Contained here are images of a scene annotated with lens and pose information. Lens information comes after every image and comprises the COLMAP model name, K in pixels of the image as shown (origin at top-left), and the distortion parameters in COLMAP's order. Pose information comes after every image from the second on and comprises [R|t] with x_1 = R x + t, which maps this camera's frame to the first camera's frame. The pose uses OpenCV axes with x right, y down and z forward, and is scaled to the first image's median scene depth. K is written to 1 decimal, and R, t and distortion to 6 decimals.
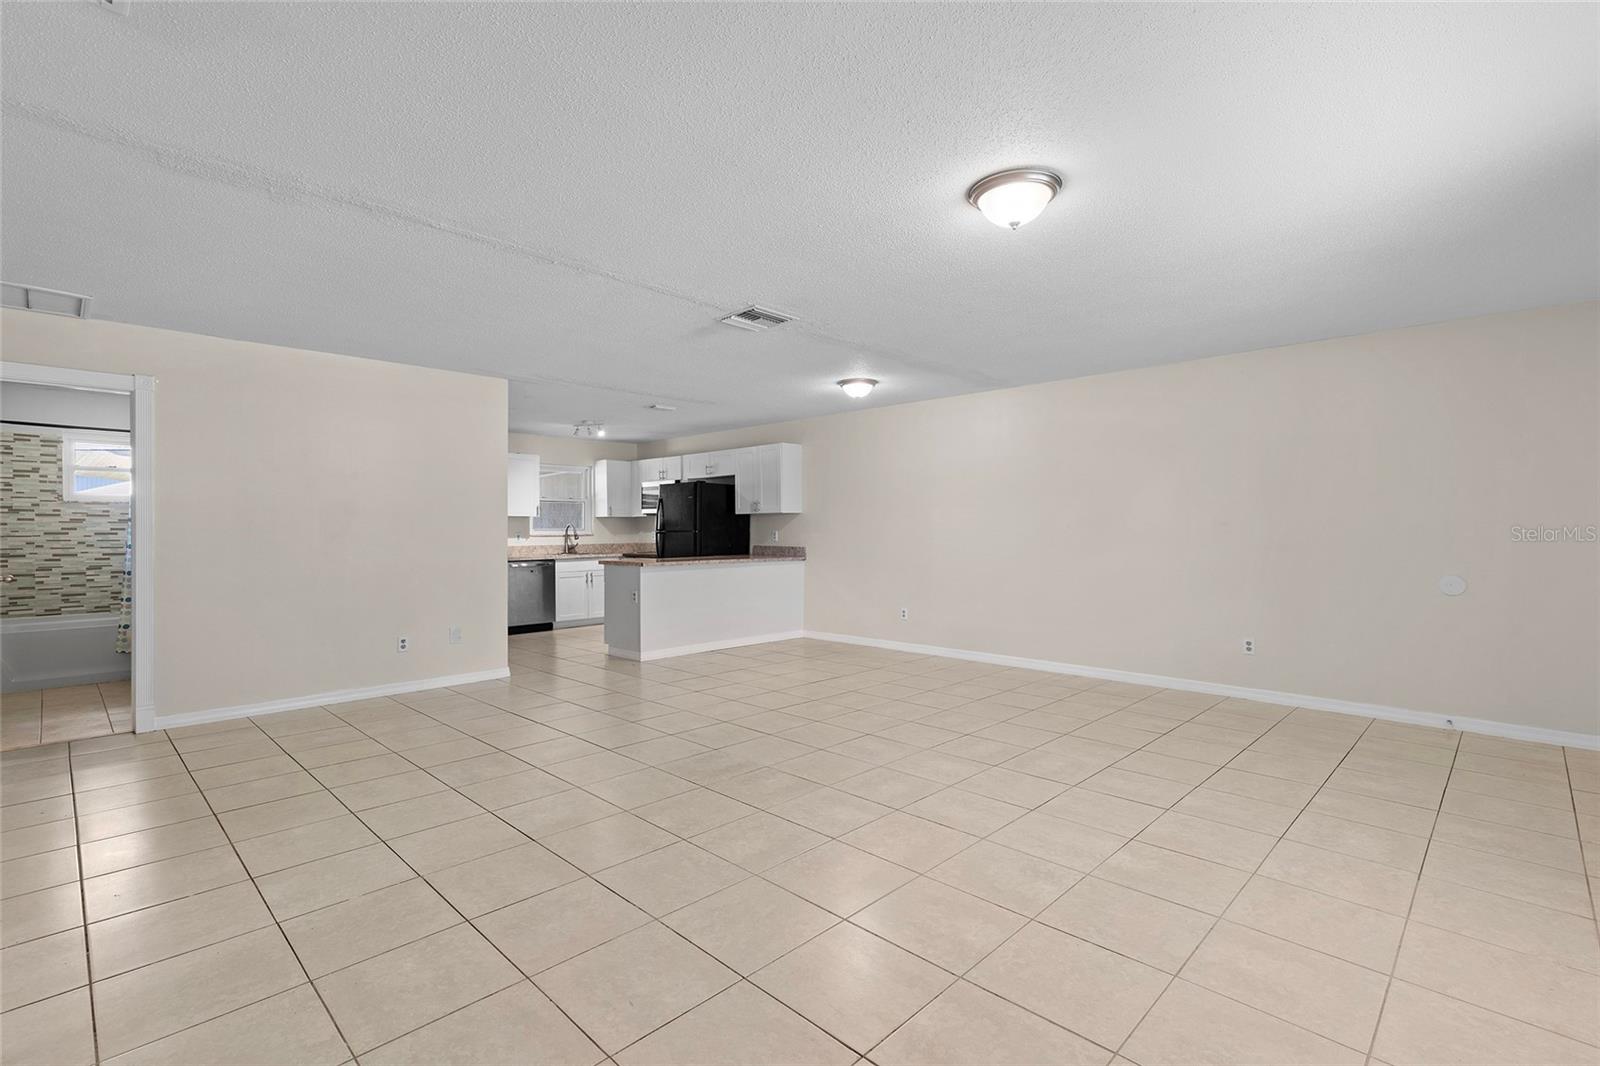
lens RADIAL K [[726.8, 0, 800.0], [0, 726.8, 533.0], [0, 0, 1]] dist [-0.001232, 0.022561]
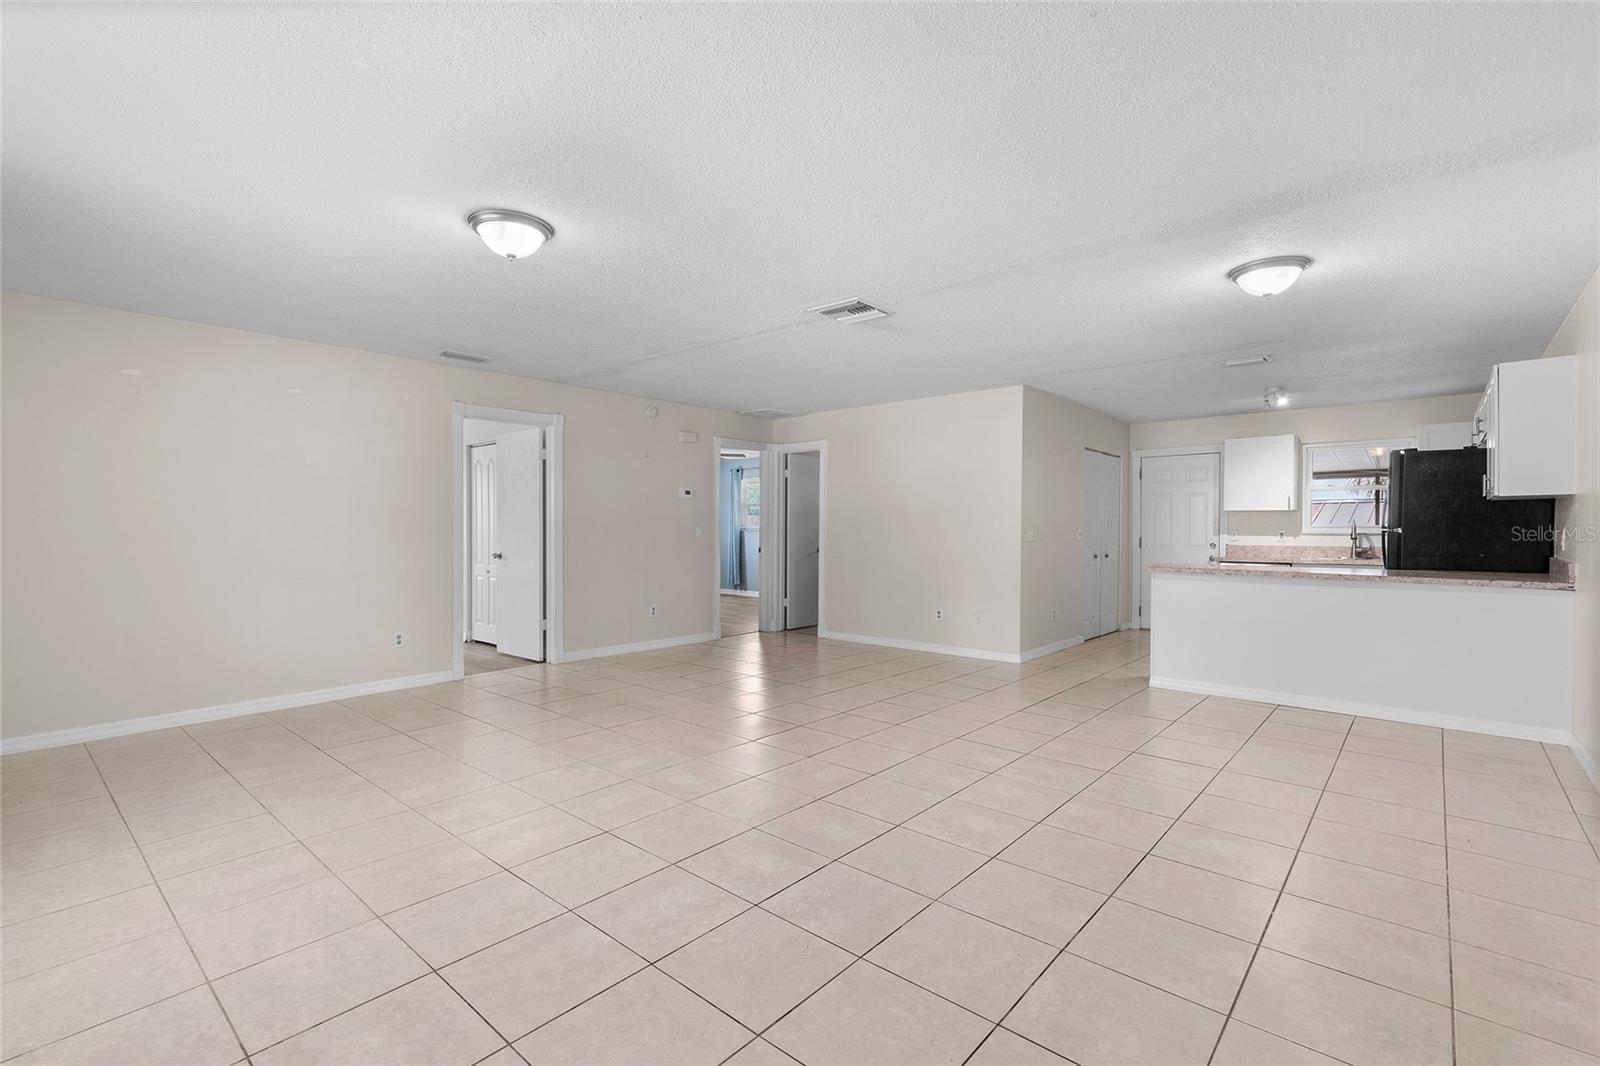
lens RADIAL K [[705.5, 0, 786.9], [0, 705.5, 528.4], [0, 0, 1]] dist [0.001883, 0.000204]
pose [[0.067598, 0.008302, -0.997678, 0.385654], [-0.008240, 0.999936, 0.007763, -0.003897], [0.997679, 0.007697, 0.067662, 0.367146]]
